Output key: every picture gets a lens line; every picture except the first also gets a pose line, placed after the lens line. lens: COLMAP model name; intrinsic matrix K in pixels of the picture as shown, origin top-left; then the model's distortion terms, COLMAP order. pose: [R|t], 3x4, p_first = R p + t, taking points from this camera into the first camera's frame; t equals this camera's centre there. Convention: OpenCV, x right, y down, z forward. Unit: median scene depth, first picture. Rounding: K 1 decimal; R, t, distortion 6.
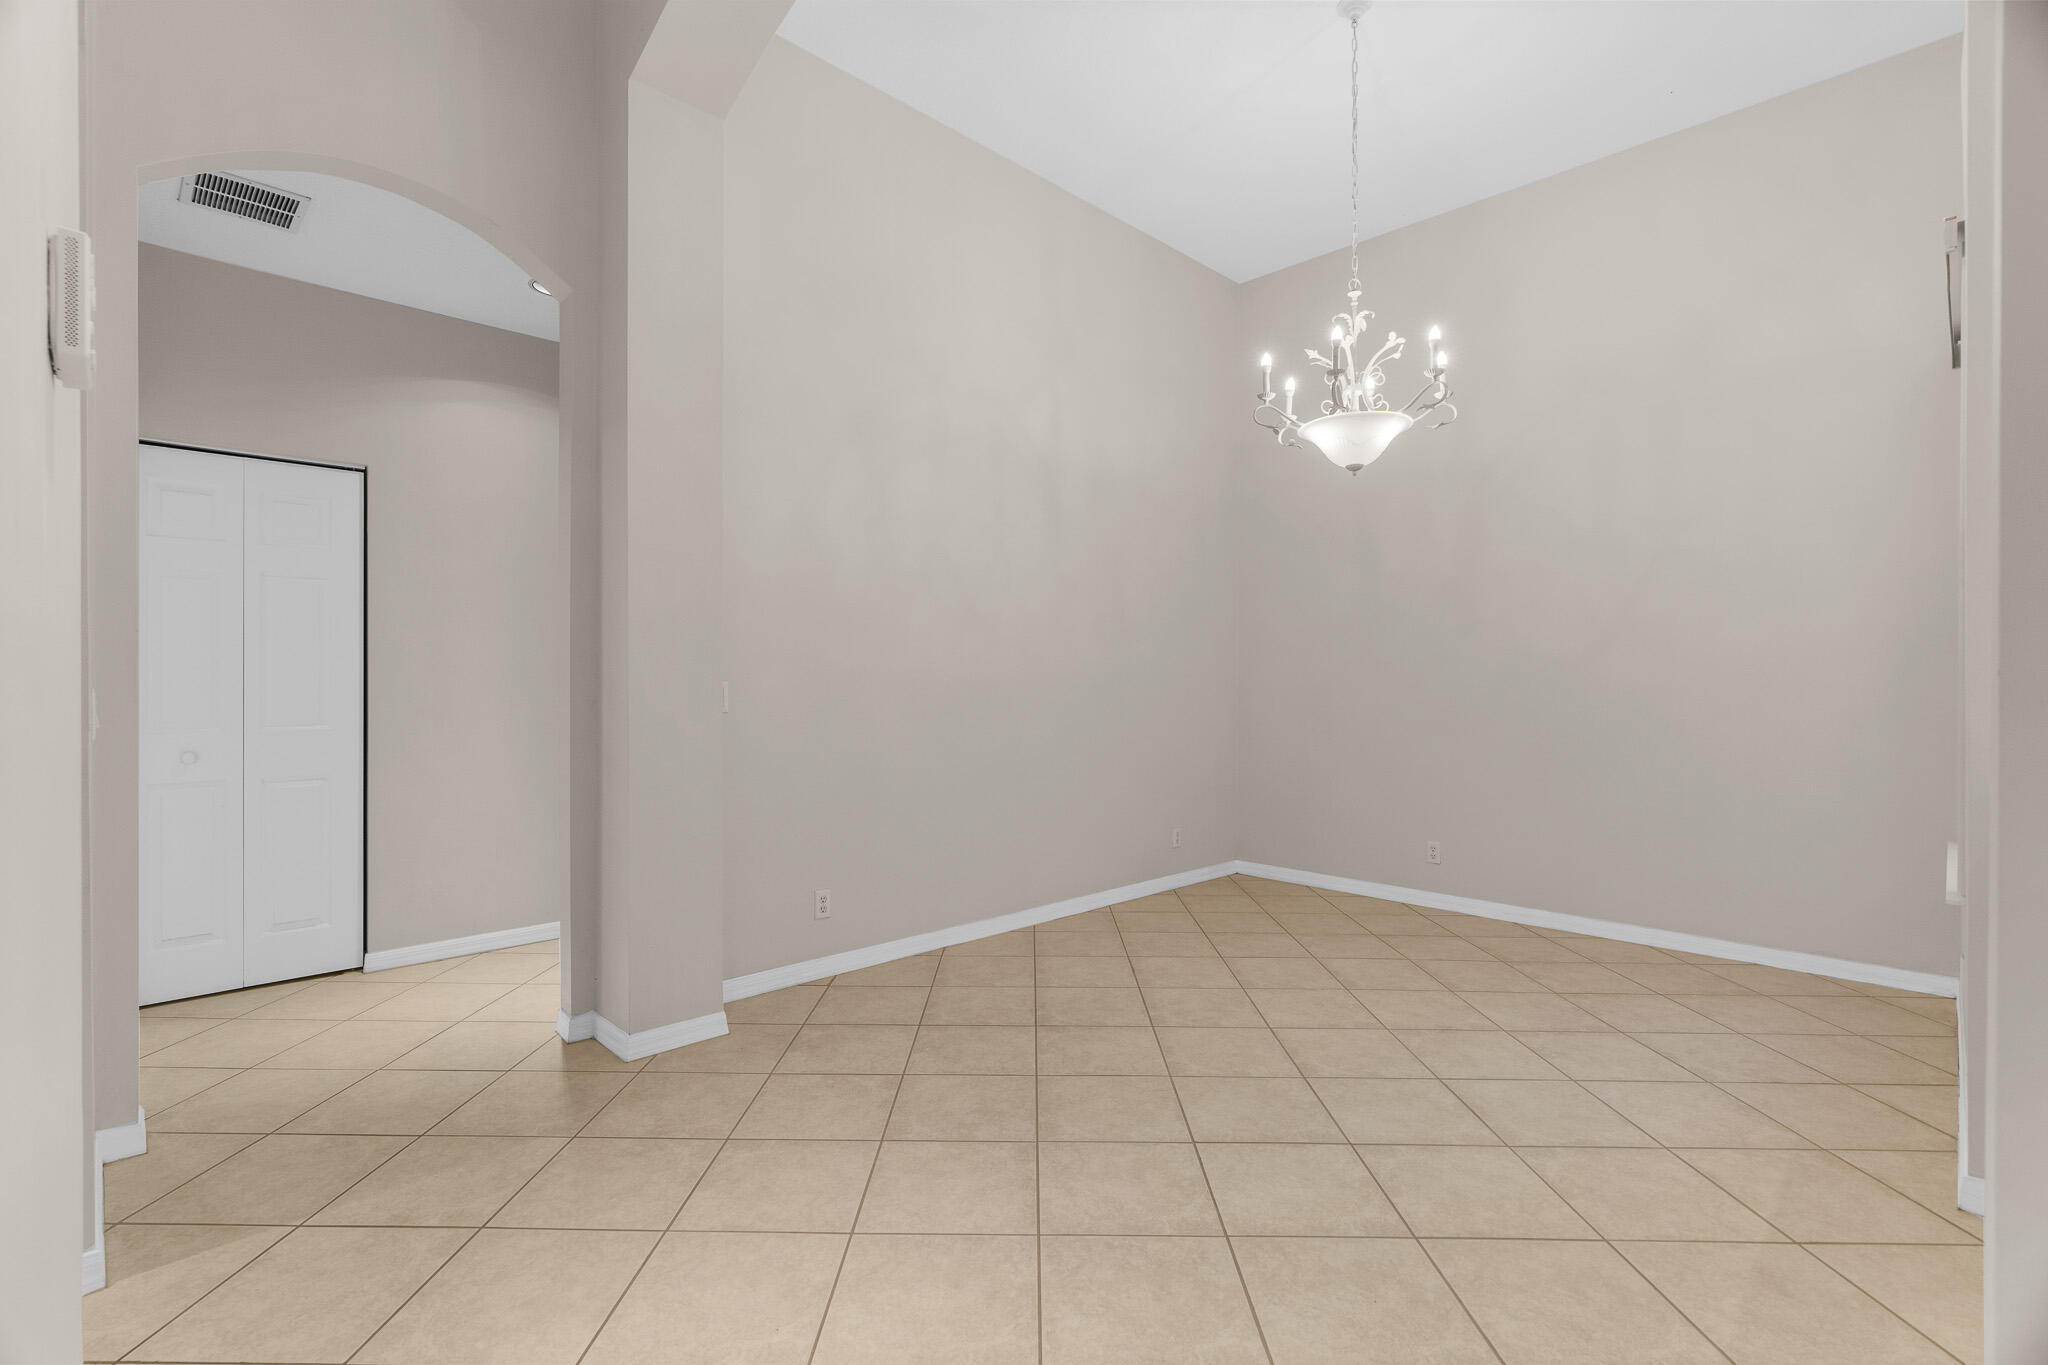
lens RADIAL K [[930.5, 0, 1025.7], [0, 930.5, 684.7], [0, 0, 1]] dist [-0.003819, 0.002210]
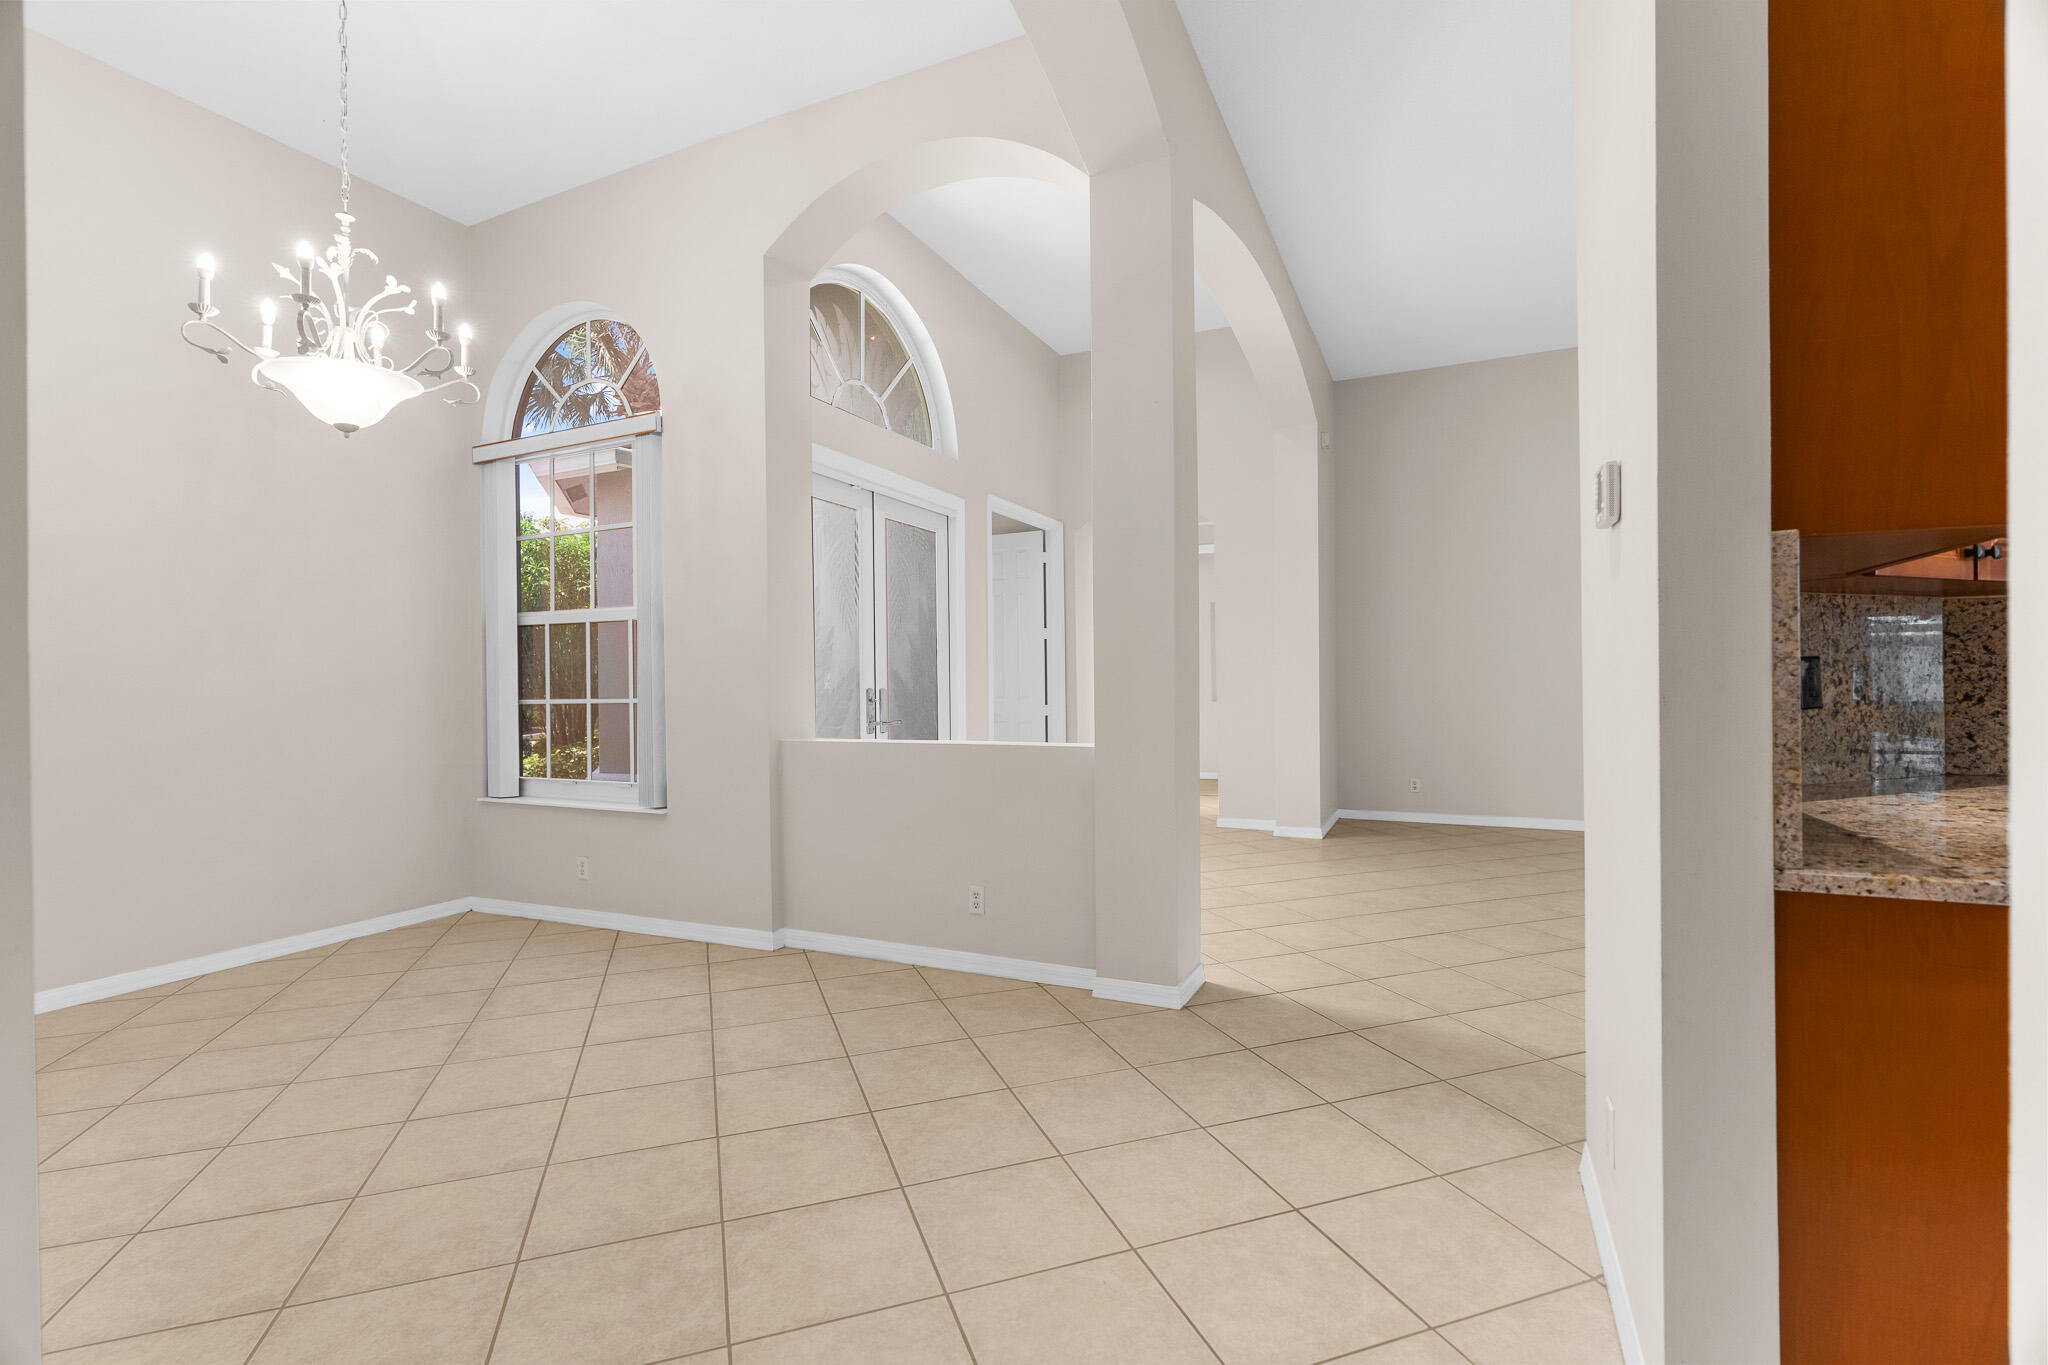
lens RADIAL K [[930.5, 0, 1008.5], [0, 930.5, 687.5], [0, 0, 1]] dist [-0.003819, 0.002210]
pose [[-0.331682, -0.008052, 0.943357, -0.765743], [0.014921, 0.999794, 0.013780, -0.008412], [-0.943273, 0.018646, -0.331494, 0.892430]]
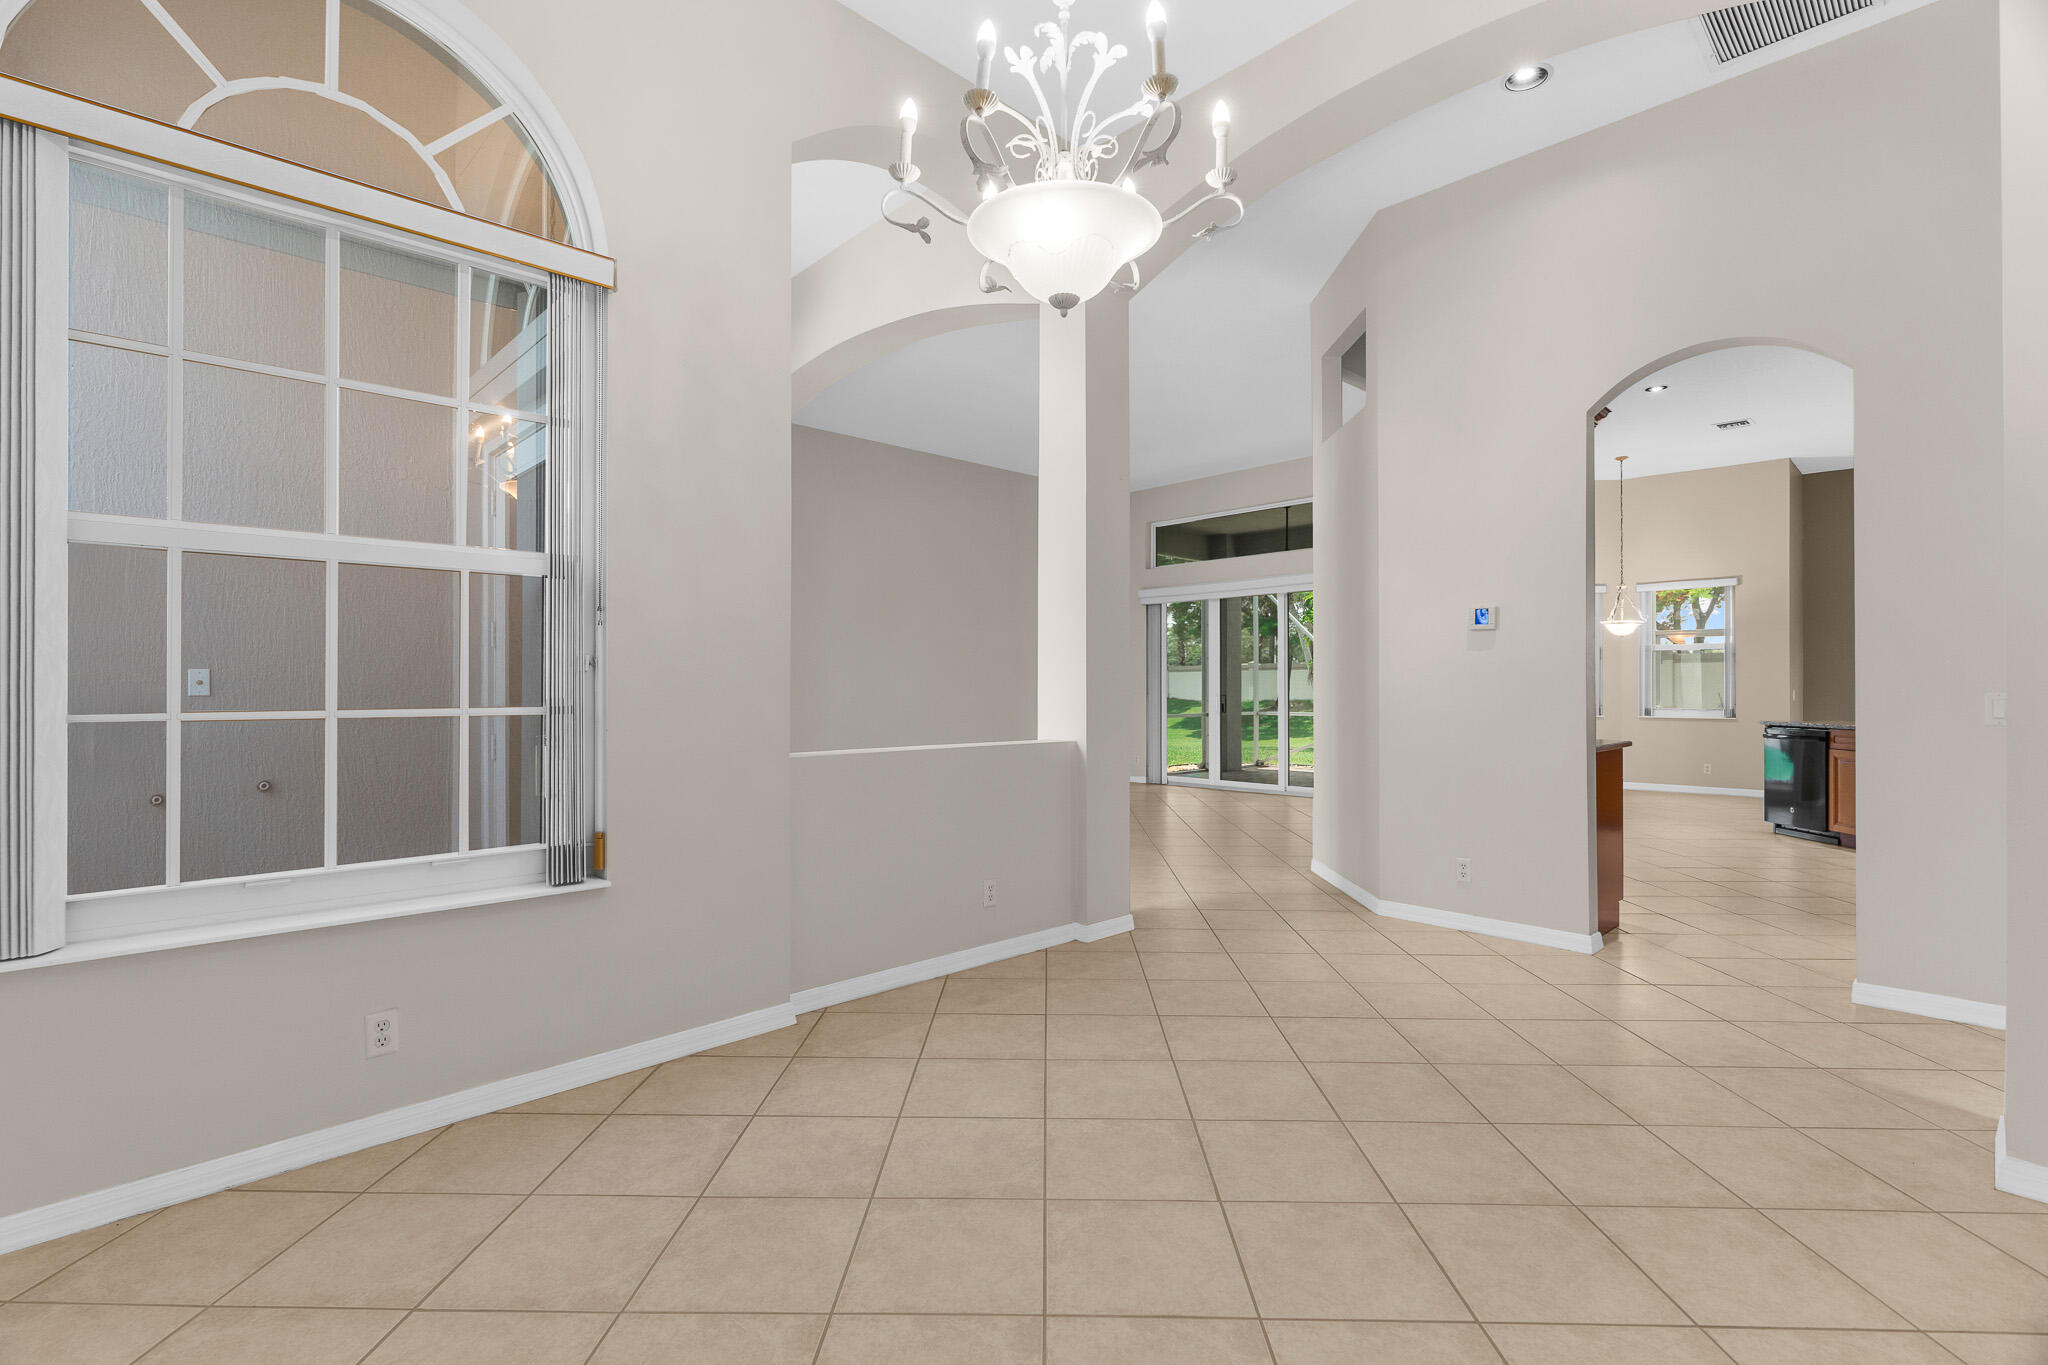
lens RADIAL K [[930.5, 0, 1030.4], [0, 930.5, 678.2], [0, 0, 1]] dist [-0.003819, 0.002210]
pose [[-0.999800, -0.004750, 0.019434, 0.448548], [-0.004880, 0.999966, -0.006632, -0.003060], [-0.019402, -0.006726, -0.999789, 1.940603]]
